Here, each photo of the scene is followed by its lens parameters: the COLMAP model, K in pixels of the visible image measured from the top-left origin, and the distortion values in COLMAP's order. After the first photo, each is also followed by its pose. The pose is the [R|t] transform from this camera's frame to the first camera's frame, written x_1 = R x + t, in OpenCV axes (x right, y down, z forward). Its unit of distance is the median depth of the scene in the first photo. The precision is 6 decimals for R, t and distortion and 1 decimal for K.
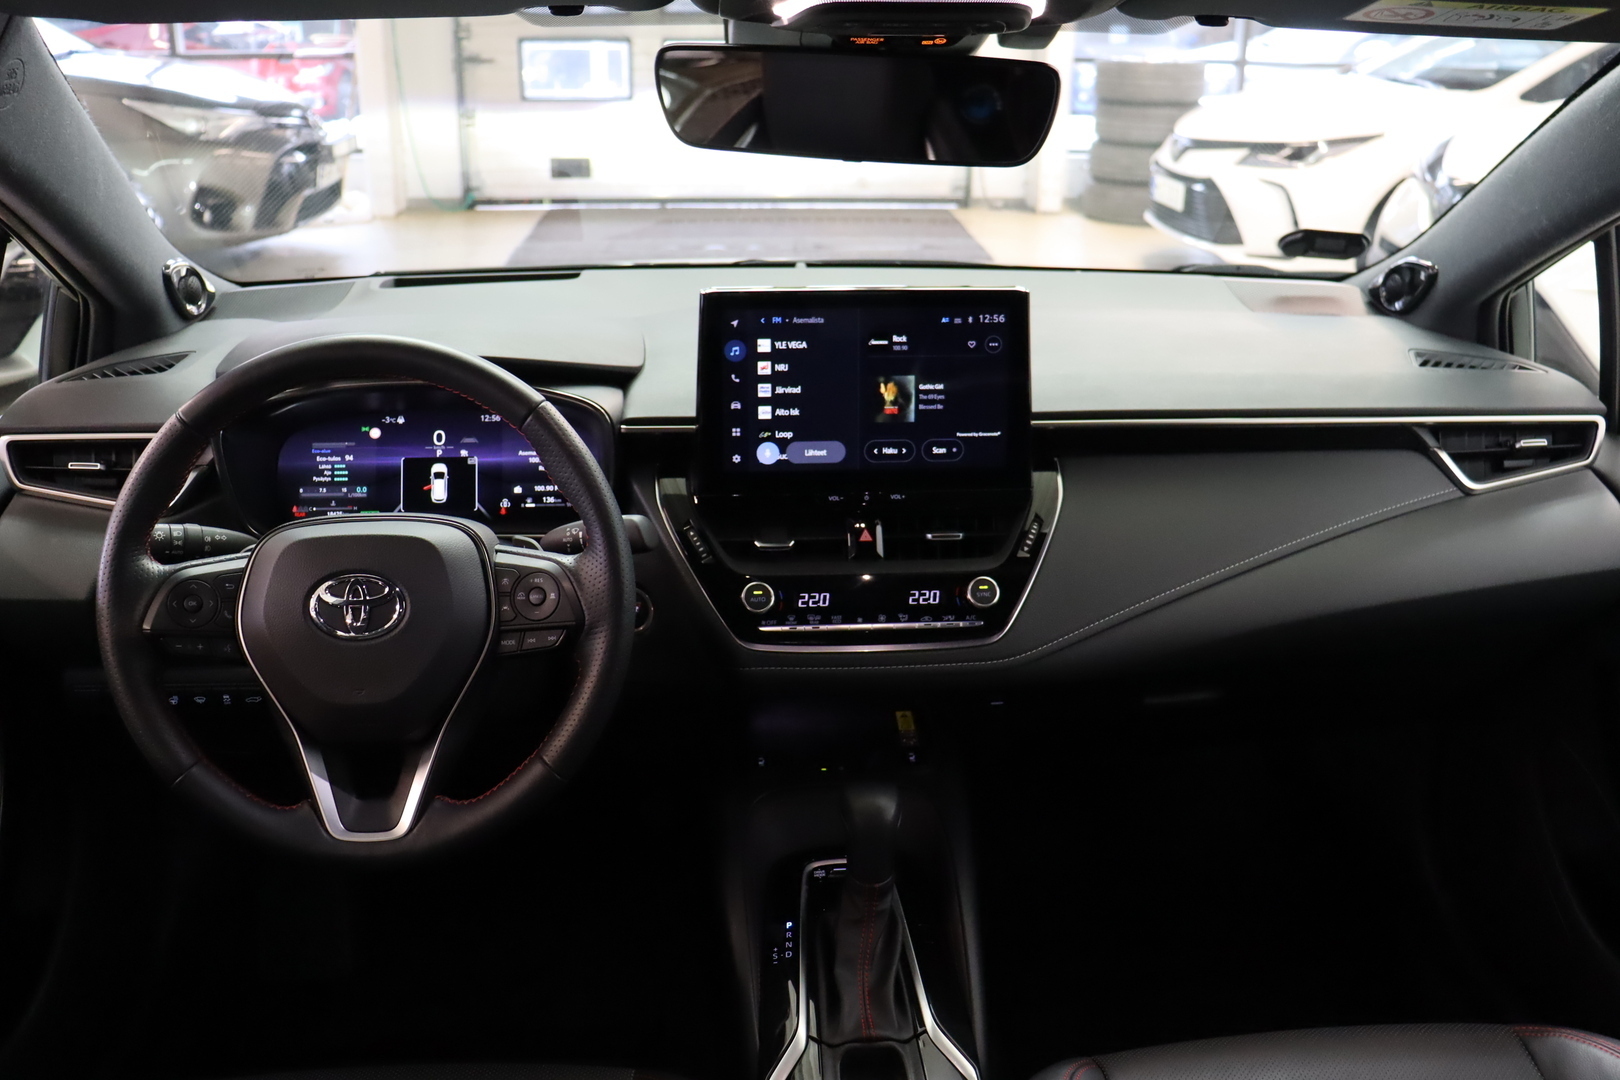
lens RADIAL K [[1465.5, 0, 806.9], [0, 1465.5, 519.9], [0, 0, 1]] dist [-0.157636, 0.211051]
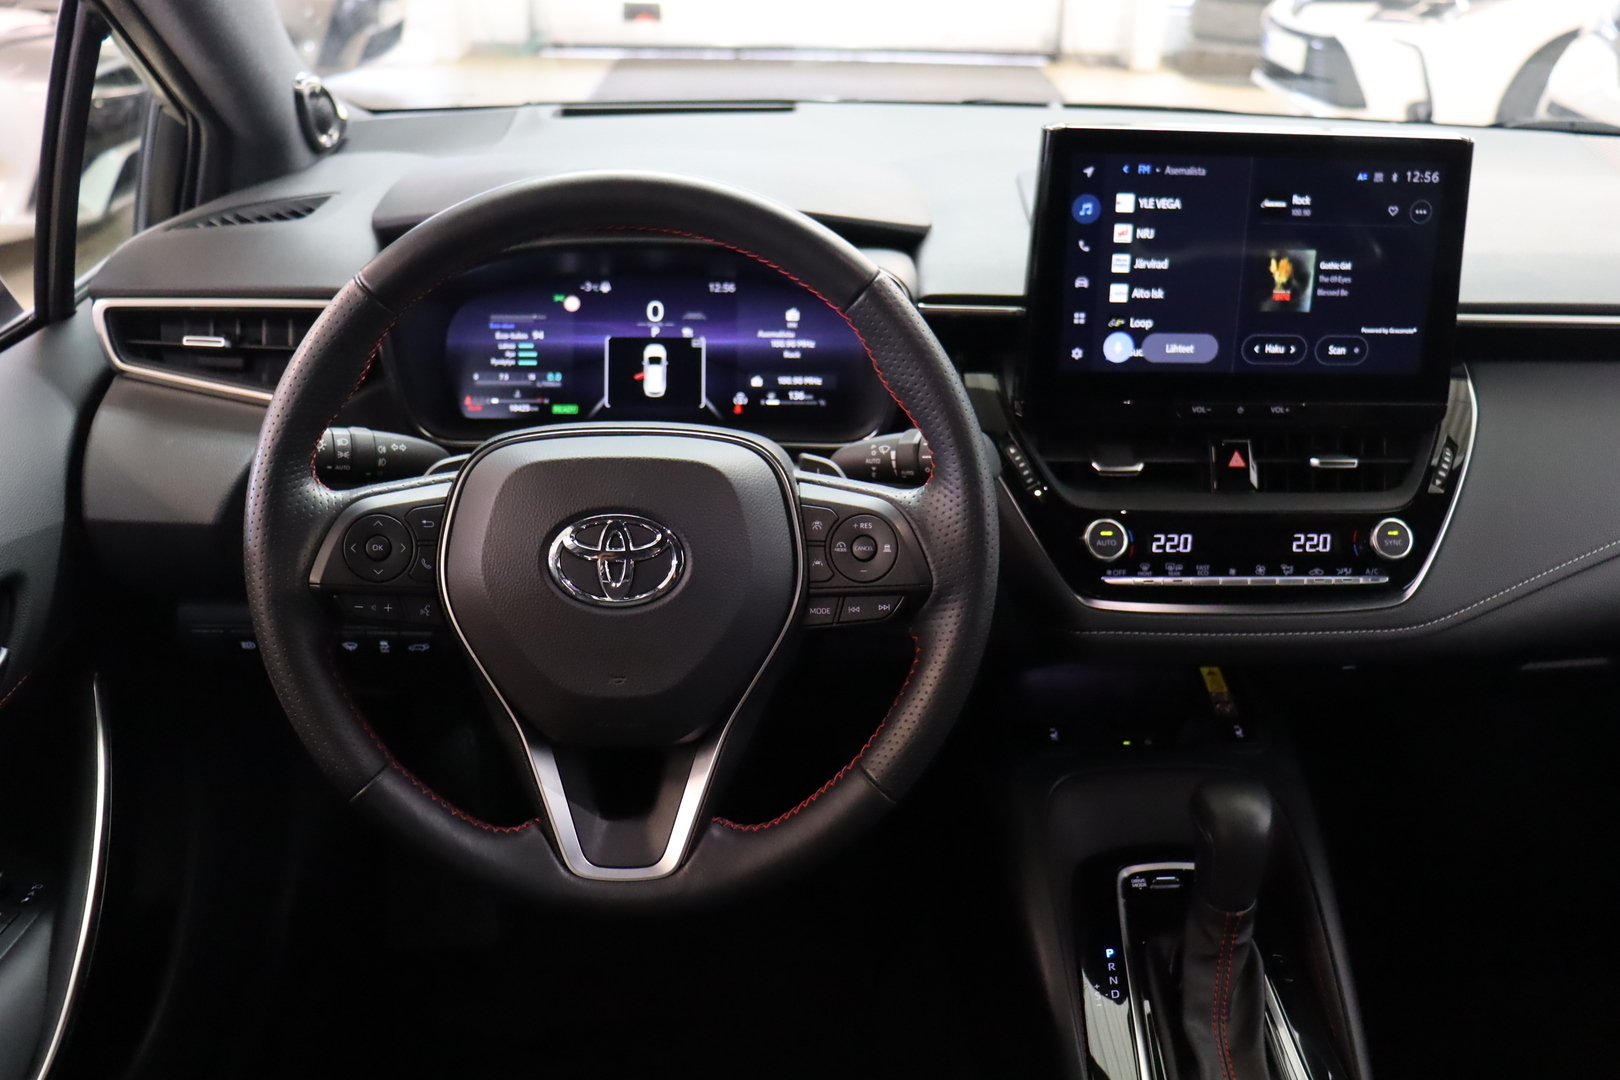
lens RADIAL K [[1465.5, 0, 806.9], [0, 1465.5, 519.9], [0, 0, 1]] dist [-0.157636, 0.211051]
pose [[0.999292, 0.027493, -0.025701, -0.164436], [-0.024949, 0.995209, 0.094534, -0.023828], [0.028177, -0.093825, 0.995190, 0.243093]]
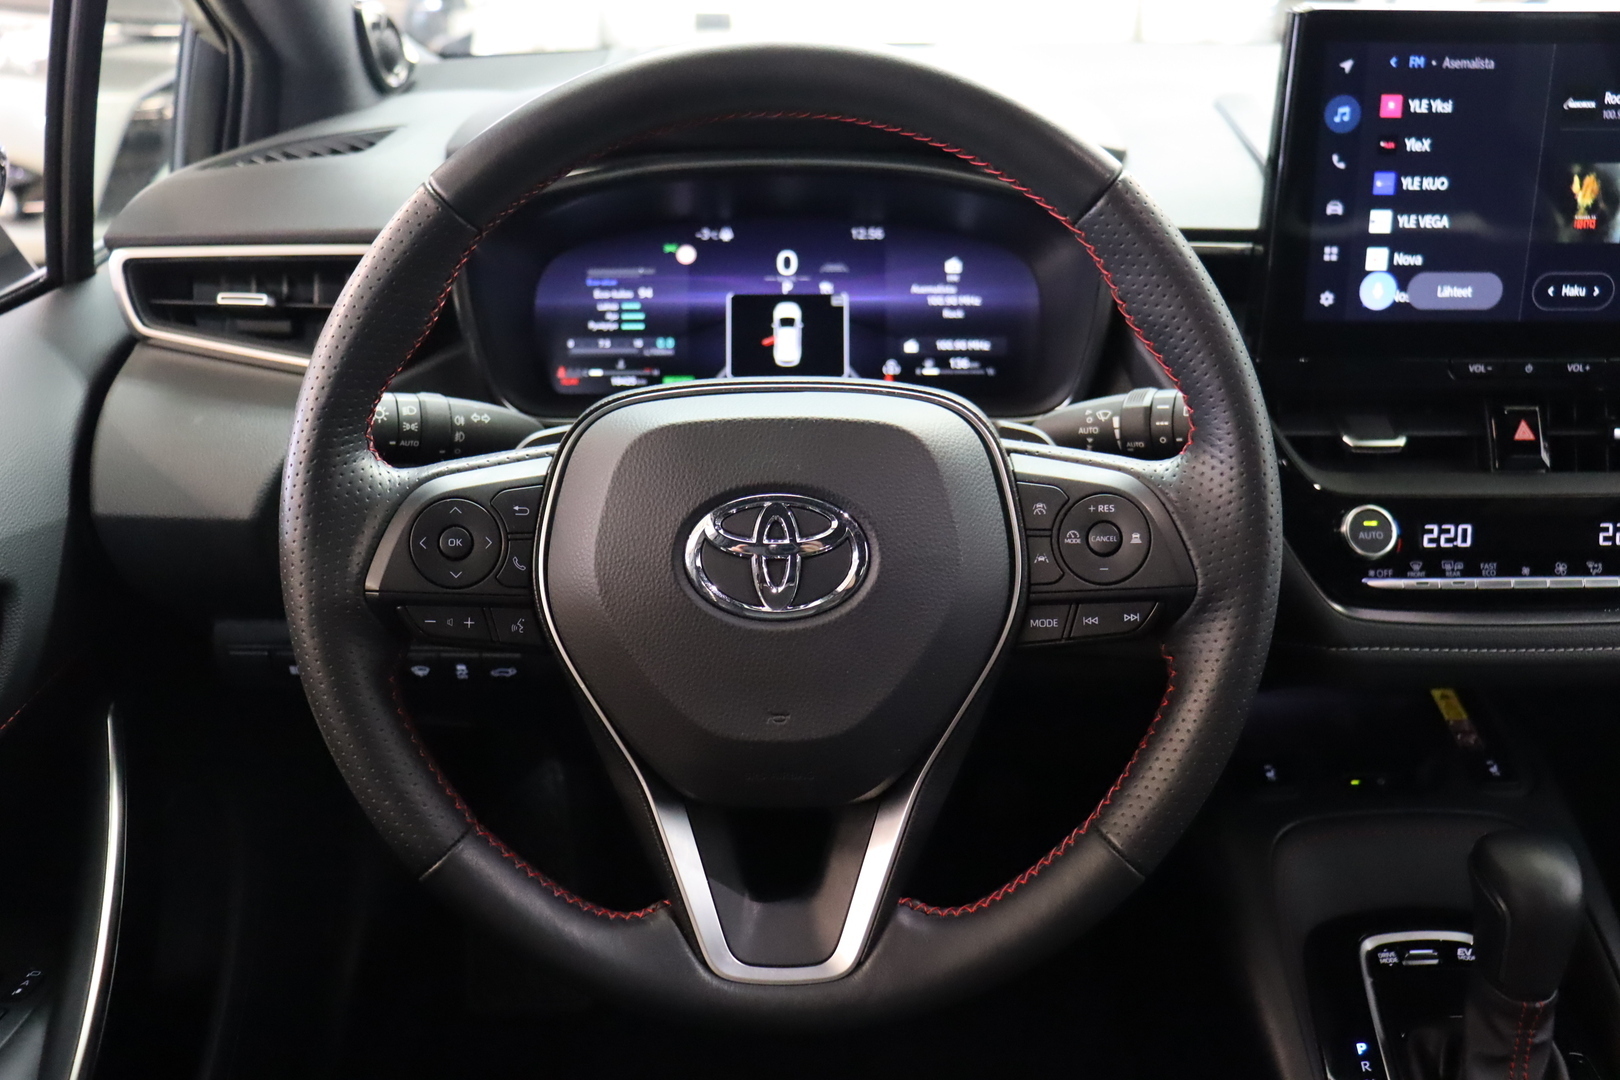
lens RADIAL K [[1460.1, 0, 815.0], [0, 1460.1, 518.5], [0, 0, 1]] dist [-0.153684, 0.179202]
pose [[0.997574, 0.019397, -0.066852, -0.215237], [-0.013869, 0.996521, 0.082185, 0.002589], [0.068214, -0.081059, 0.994372, 0.393272]]
